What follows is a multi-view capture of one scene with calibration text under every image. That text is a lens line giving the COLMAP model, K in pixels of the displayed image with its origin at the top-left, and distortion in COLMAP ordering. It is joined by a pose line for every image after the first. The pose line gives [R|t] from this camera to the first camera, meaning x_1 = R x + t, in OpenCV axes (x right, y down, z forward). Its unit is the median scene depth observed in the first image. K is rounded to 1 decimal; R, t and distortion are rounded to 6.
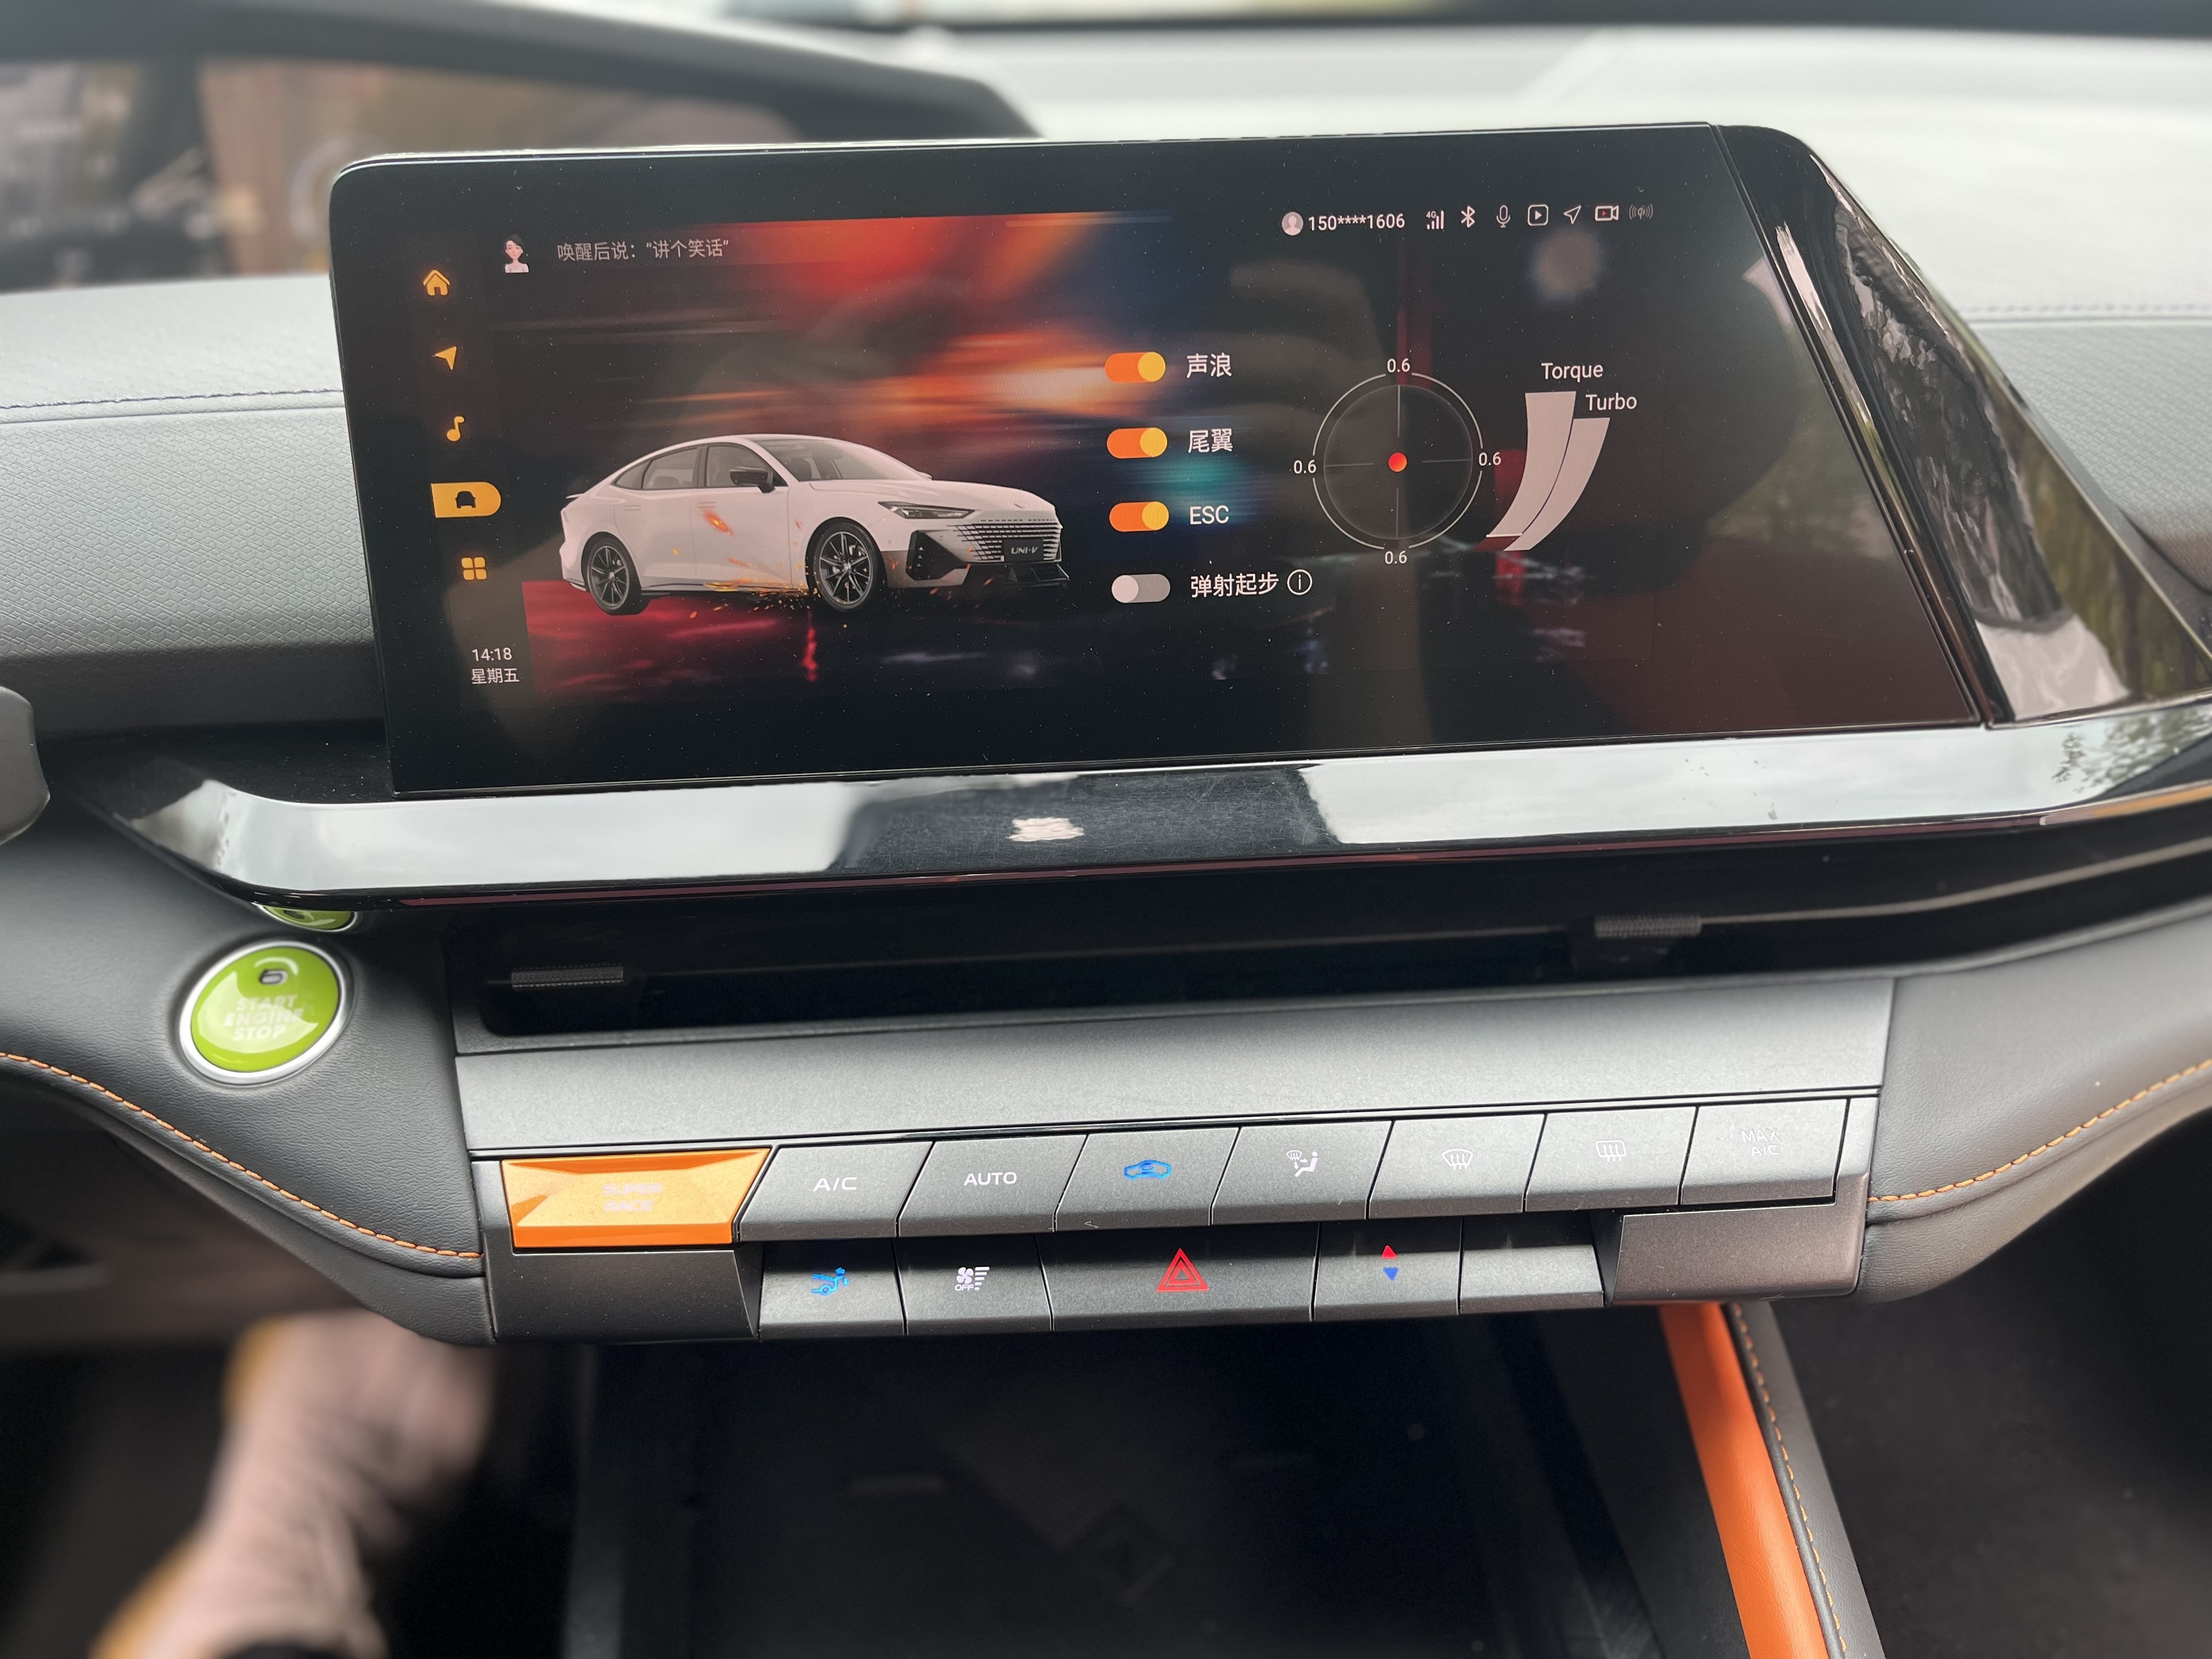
lens RADIAL K [[1673.7, 0, 1106.5], [0, 1673.7, 843.1], [0, 0, 1]] dist [0.044751, -0.063313]
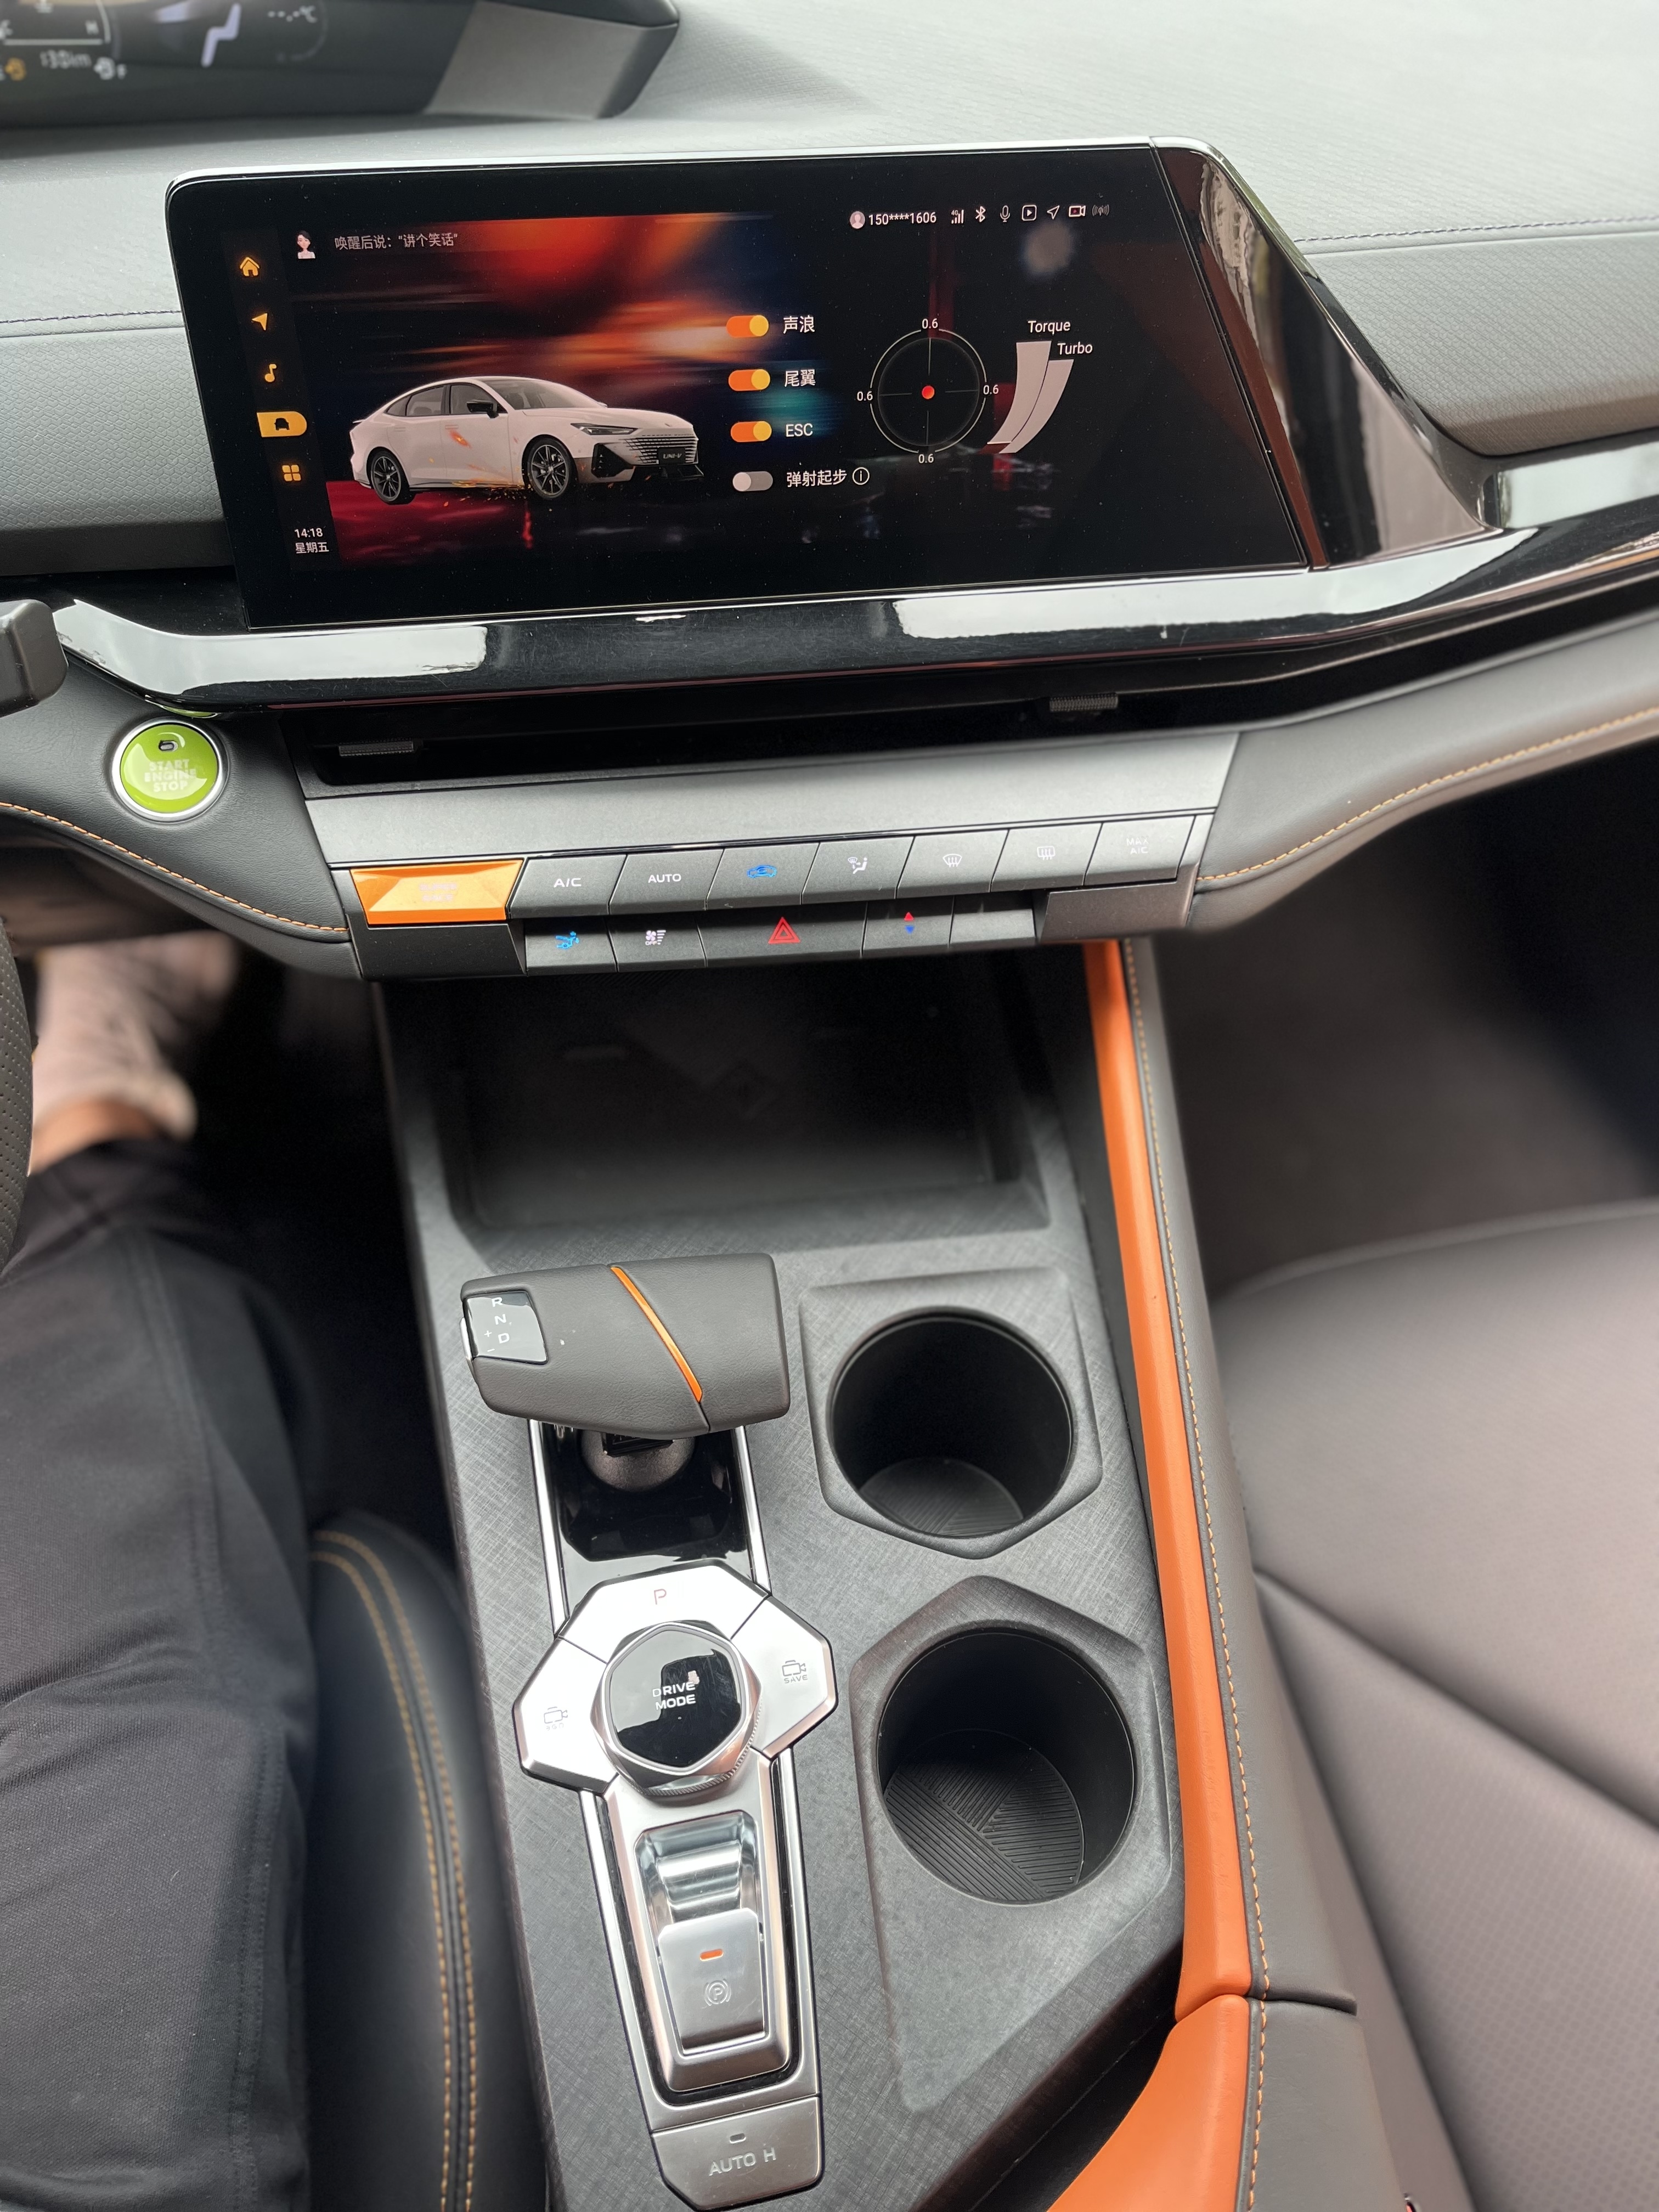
lens RADIAL K [[1673.7, 0, 831.3], [0, 1673.7, 1103.1], [0, 0, 1]] dist [0.044751, -0.063313]
pose [[0.996210, -0.029132, 0.081961, -0.047781], [-0.005438, 0.919546, 0.392944, -0.233267], [-0.086814, -0.391900, 0.915902, -0.569574]]
